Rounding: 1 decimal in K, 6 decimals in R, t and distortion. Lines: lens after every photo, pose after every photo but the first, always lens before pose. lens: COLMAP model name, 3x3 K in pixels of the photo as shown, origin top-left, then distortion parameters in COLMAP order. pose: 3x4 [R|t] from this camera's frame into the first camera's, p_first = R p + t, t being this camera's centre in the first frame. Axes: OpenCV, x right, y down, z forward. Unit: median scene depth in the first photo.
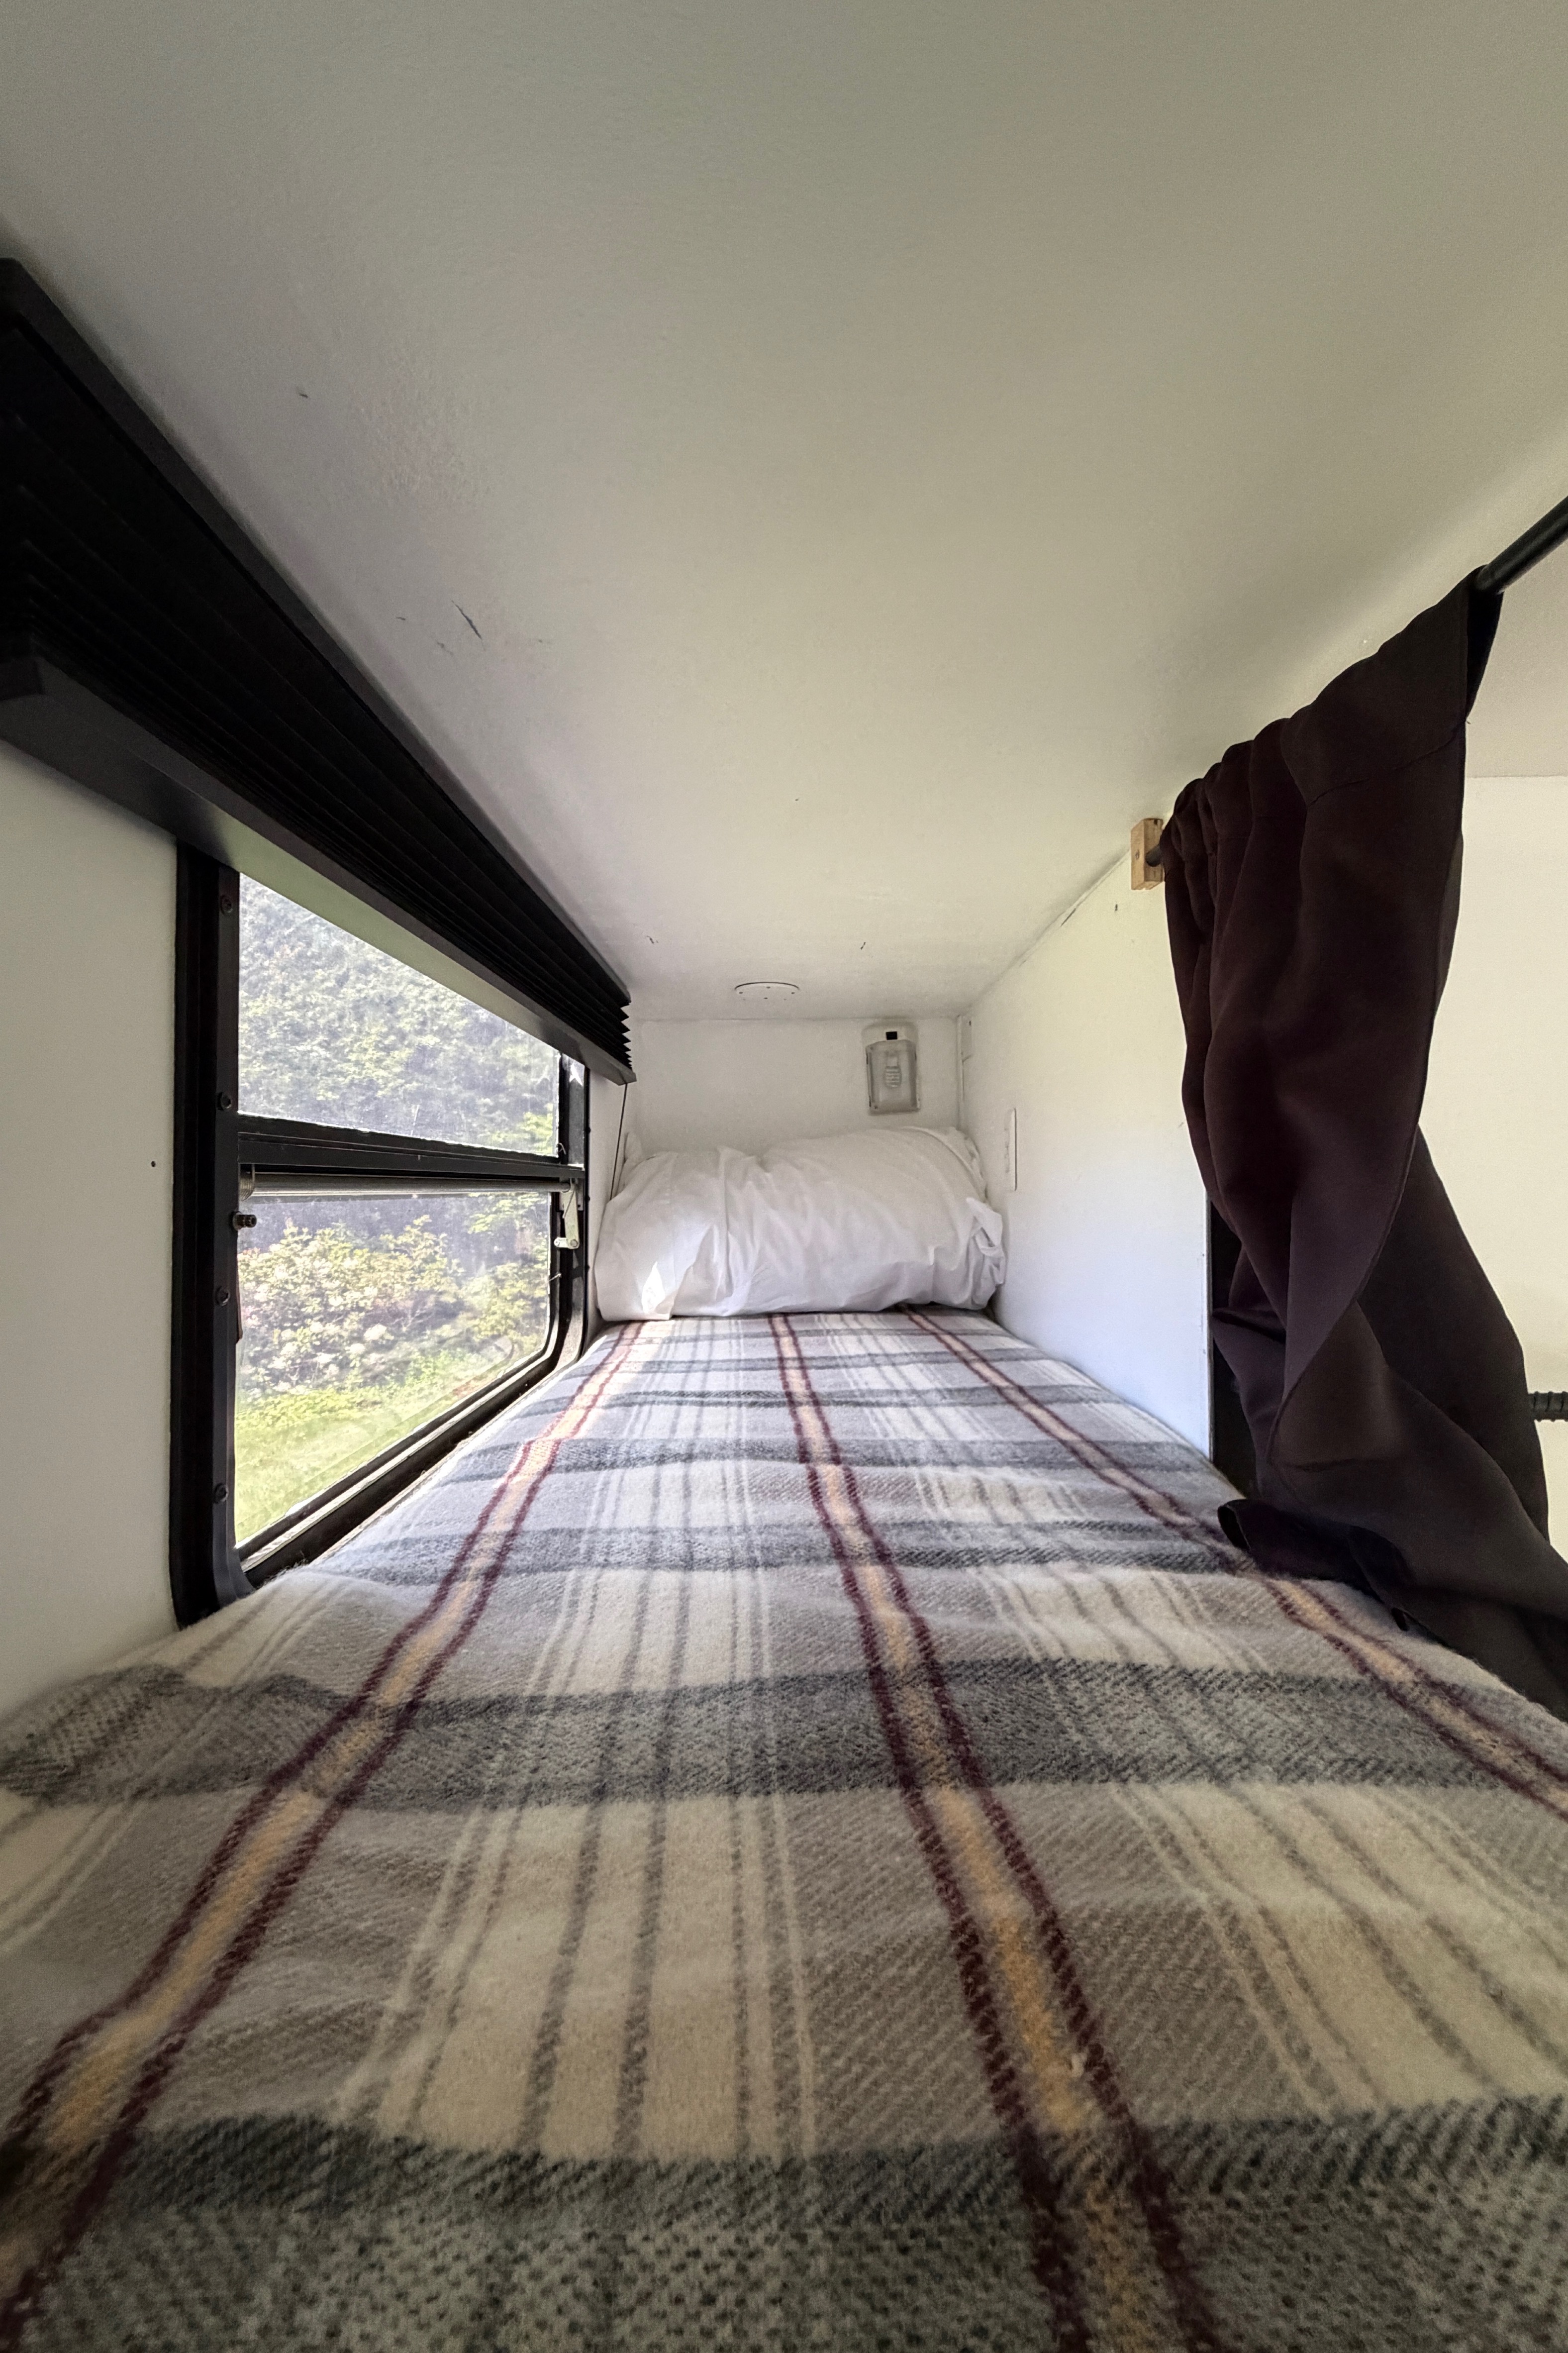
lens RADIAL K [[927.4, 0, 784.0], [0, 927.4, 1176.5], [0, 0, 1]] dist [-0.004731, 0.000070]
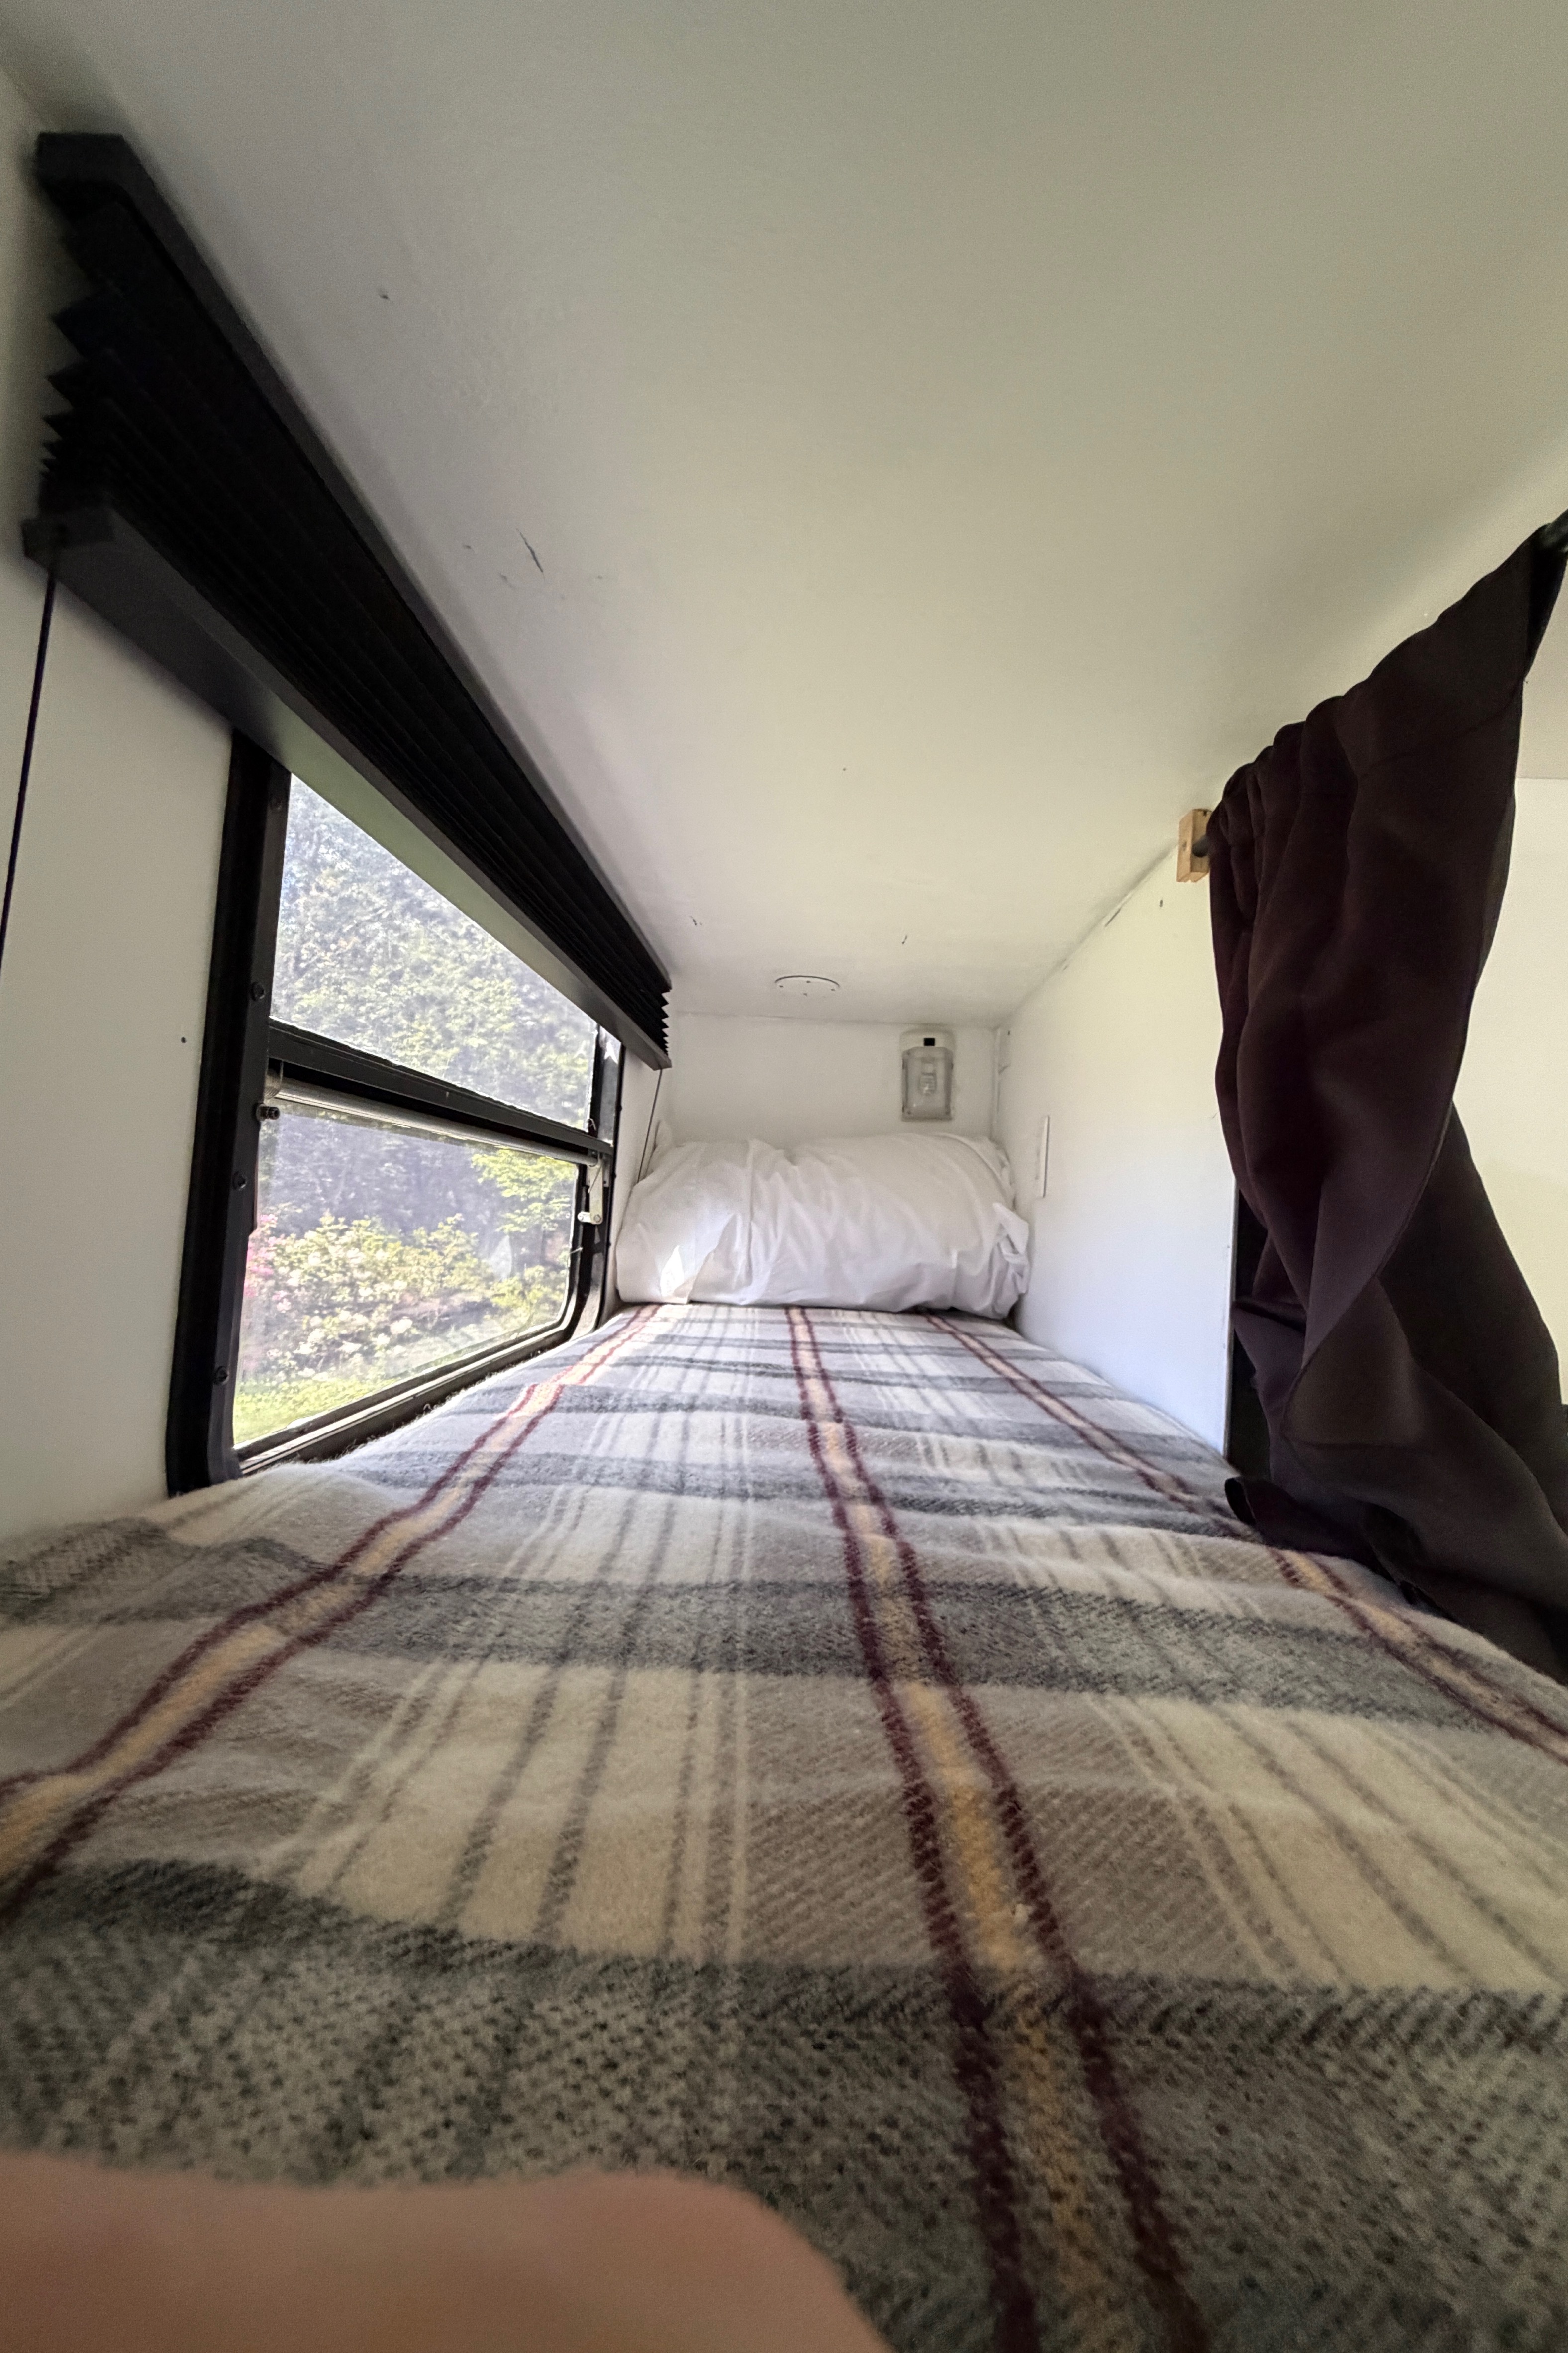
lens RADIAL K [[928.4, 0, 784.0], [0, 928.4, 1176.5], [0, 0, 1]] dist [-0.000188, -0.000307]
pose [[0.997109, 0.065772, -0.038053, 0.033274], [-0.066893, 0.997339, -0.028972, 0.139581], [0.036046, 0.031434, 0.998856, 0.004188]]
